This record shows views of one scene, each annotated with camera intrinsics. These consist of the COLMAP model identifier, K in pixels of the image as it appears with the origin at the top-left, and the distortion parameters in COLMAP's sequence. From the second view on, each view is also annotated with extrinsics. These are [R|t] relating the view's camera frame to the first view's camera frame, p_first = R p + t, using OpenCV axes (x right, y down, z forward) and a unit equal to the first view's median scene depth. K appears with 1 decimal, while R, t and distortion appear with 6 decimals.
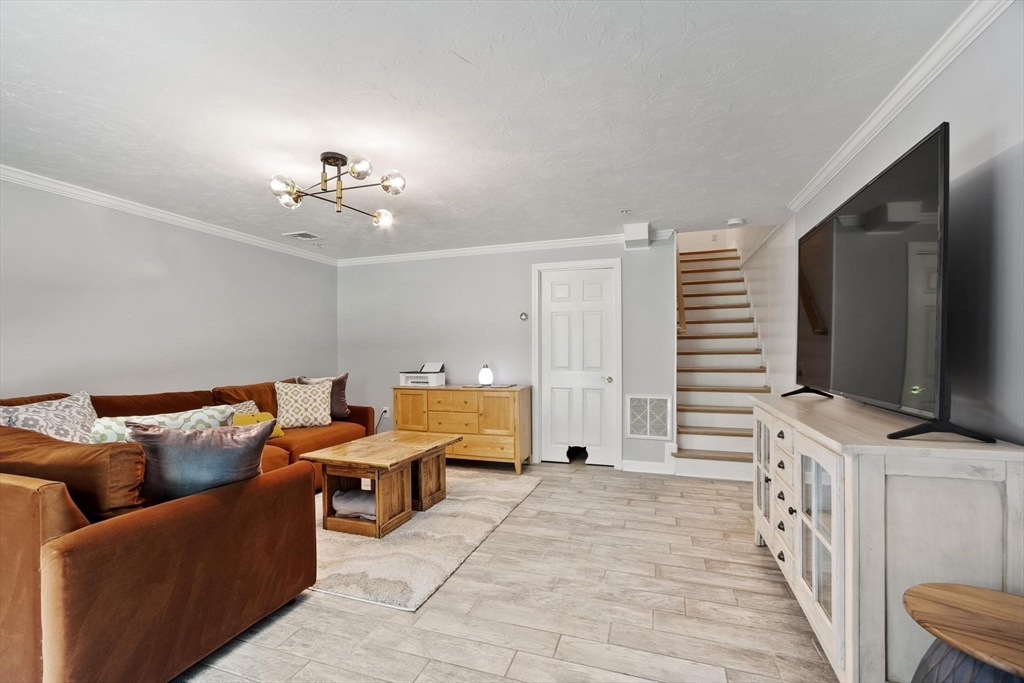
lens RADIAL K [[454.8, 0, 490.2], [0, 454.8, 350.9], [0, 0, 1]] dist [-0.013439, 0.000809]
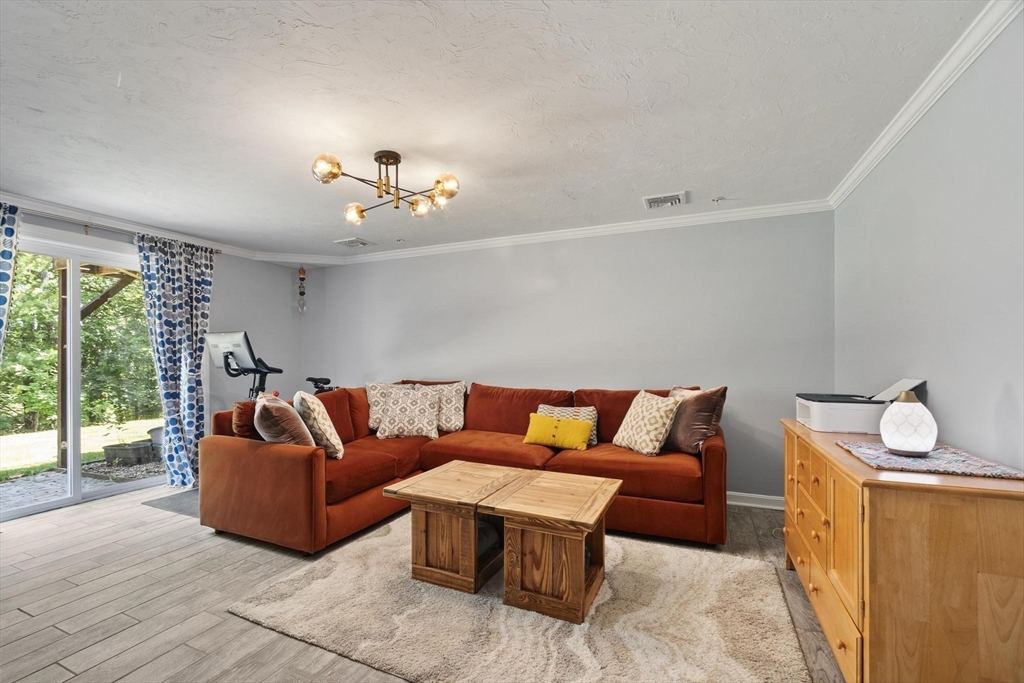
lens RADIAL K [[454.8, 0, 490.2], [0, 454.8, 350.9], [0, 0, 1]] dist [-0.013439, 0.000809]
pose [[-0.076927, -0.004825, -0.997025, 0.584120], [0.001019, 0.999987, -0.004918, 0.000092], [0.997036, -0.001394, -0.076921, 1.221458]]
